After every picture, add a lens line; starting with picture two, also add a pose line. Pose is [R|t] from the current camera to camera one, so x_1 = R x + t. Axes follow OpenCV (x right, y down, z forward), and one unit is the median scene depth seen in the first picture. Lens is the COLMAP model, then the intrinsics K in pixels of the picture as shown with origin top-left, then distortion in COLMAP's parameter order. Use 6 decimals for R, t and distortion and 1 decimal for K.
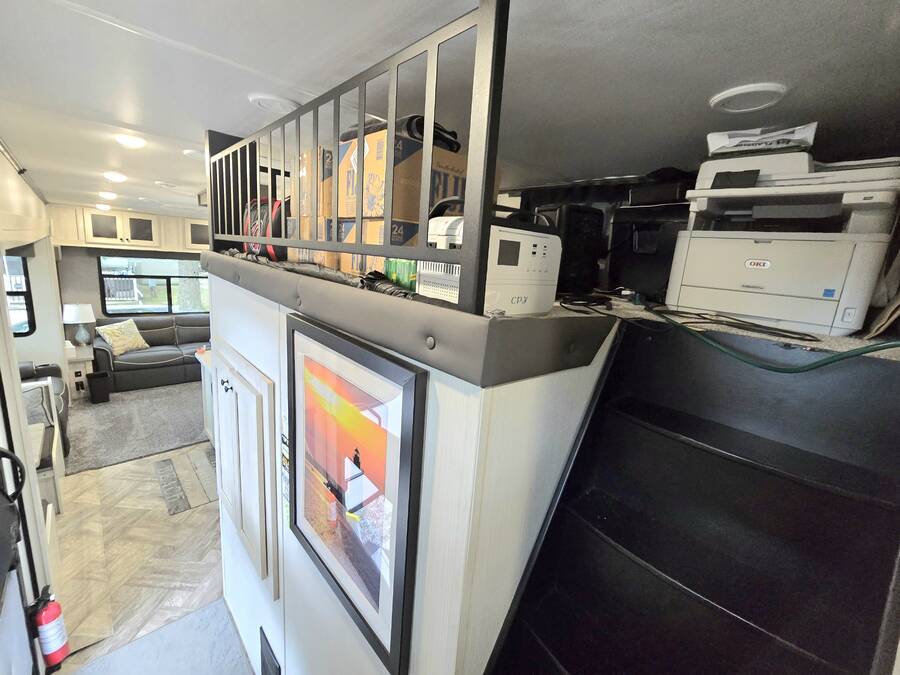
lens RADIAL K [[372.0, 0, 453.0], [0, 372.0, 332.0], [0, 0, 1]] dist [-0.008009, 0.002356]
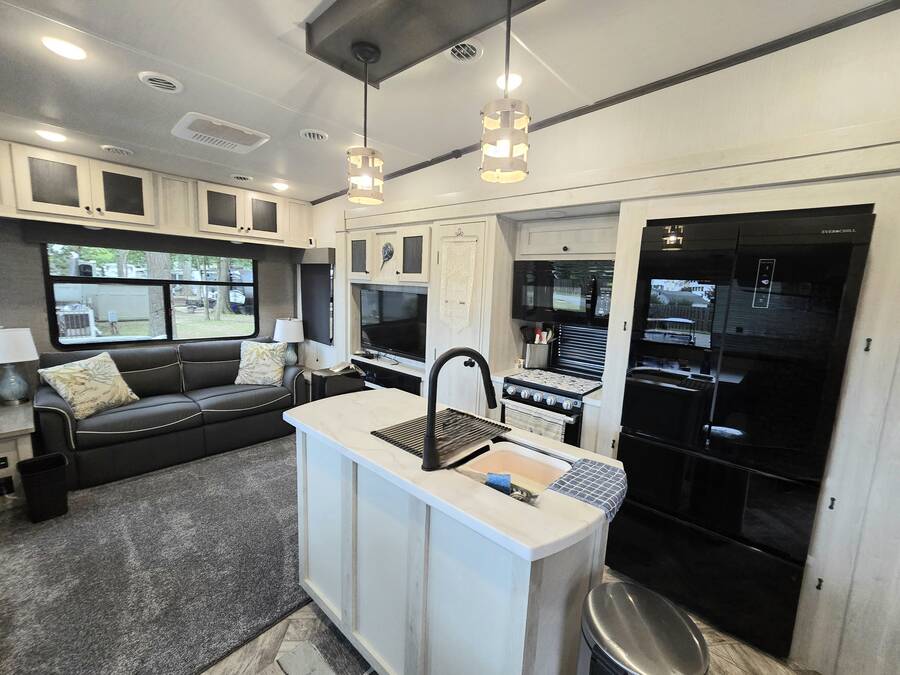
lens RADIAL K [[372.0, 0, 455.7], [0, 372.0, 343.1], [0, 0, 1]] dist [-0.008009, 0.002356]
pose [[0.995962, -0.050630, 0.074137, -0.394434], [0.053836, 0.997670, -0.041911, 0.004415], [-0.071842, 0.045734, 0.996367, 0.413948]]
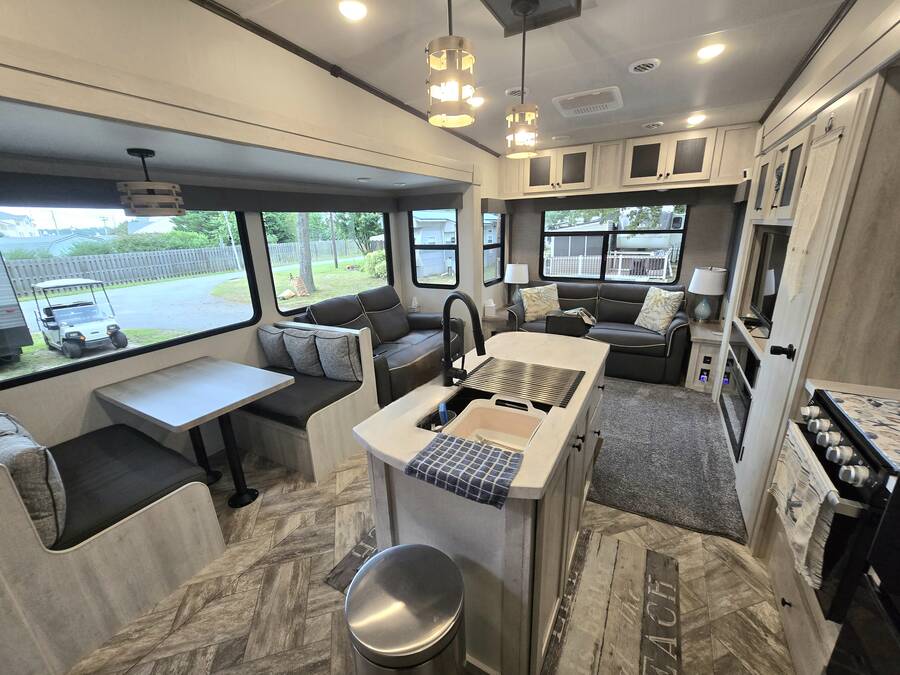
lens RADIAL K [[372.0, 0, 465.9], [0, 372.0, 339.5], [0, 0, 1]] dist [-0.008009, 0.002356]
pose [[0.302122, 0.185474, -0.935052, -0.112375], [-0.135481, 0.979287, 0.150474, -0.009480], [0.943593, 0.081221, 0.320993, 0.574724]]
